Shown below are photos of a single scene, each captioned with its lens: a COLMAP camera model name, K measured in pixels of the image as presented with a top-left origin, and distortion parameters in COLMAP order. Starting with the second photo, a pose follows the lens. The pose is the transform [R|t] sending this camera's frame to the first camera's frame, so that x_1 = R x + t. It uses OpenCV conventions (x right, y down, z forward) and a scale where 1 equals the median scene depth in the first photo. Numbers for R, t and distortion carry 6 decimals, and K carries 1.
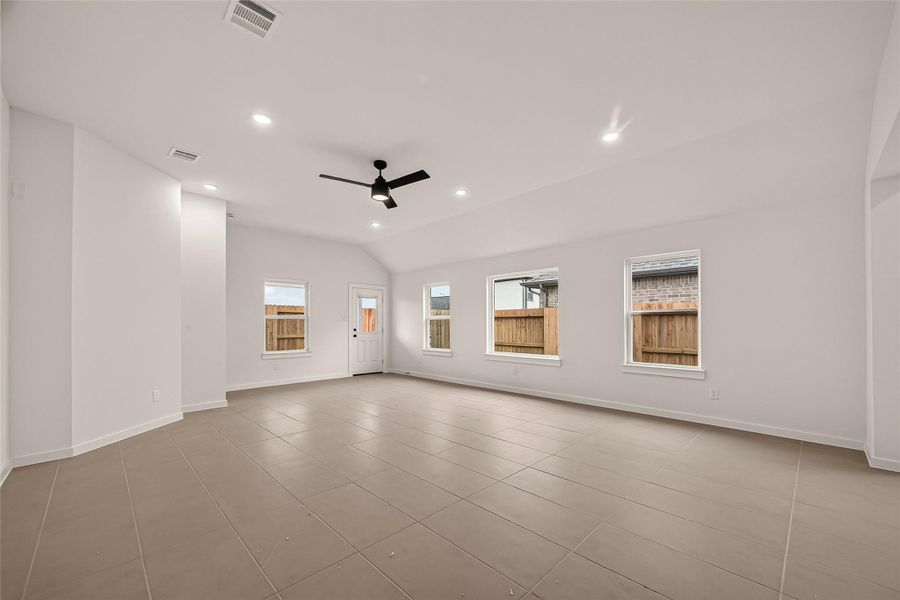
lens RADIAL K [[359.9, 0, 441.2], [0, 359.9, 326.7], [0, 0, 1]] dist [0.009201, 0.000055]
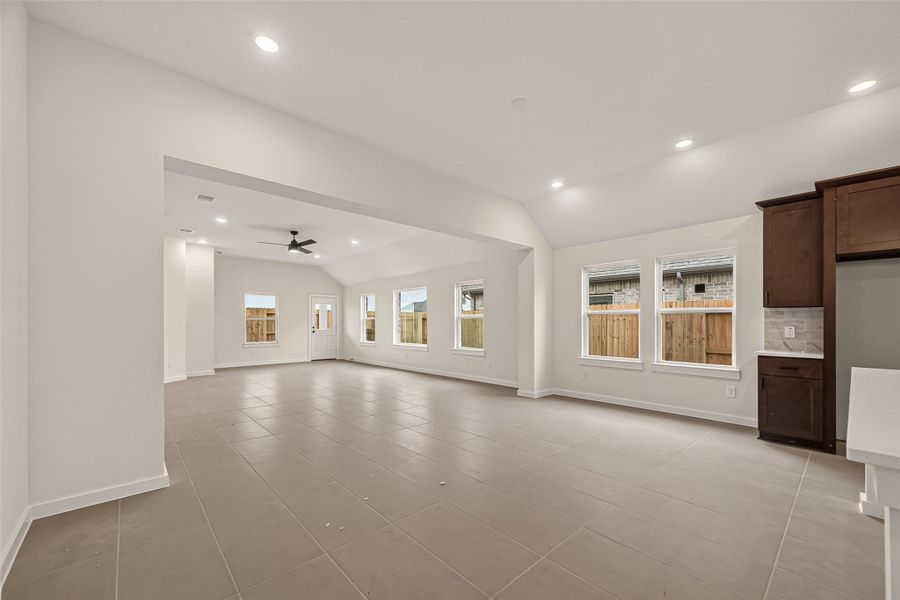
lens RADIAL K [[359.9, 0, 451.8], [0, 359.9, 319.8], [0, 0, 1]] dist [0.009201, 0.000055]
pose [[0.999402, -0.000563, -0.034574, 0.340059], [0.000066, 0.999897, -0.014373, -0.000727], [0.034579, 0.014362, 0.999299, -0.372448]]
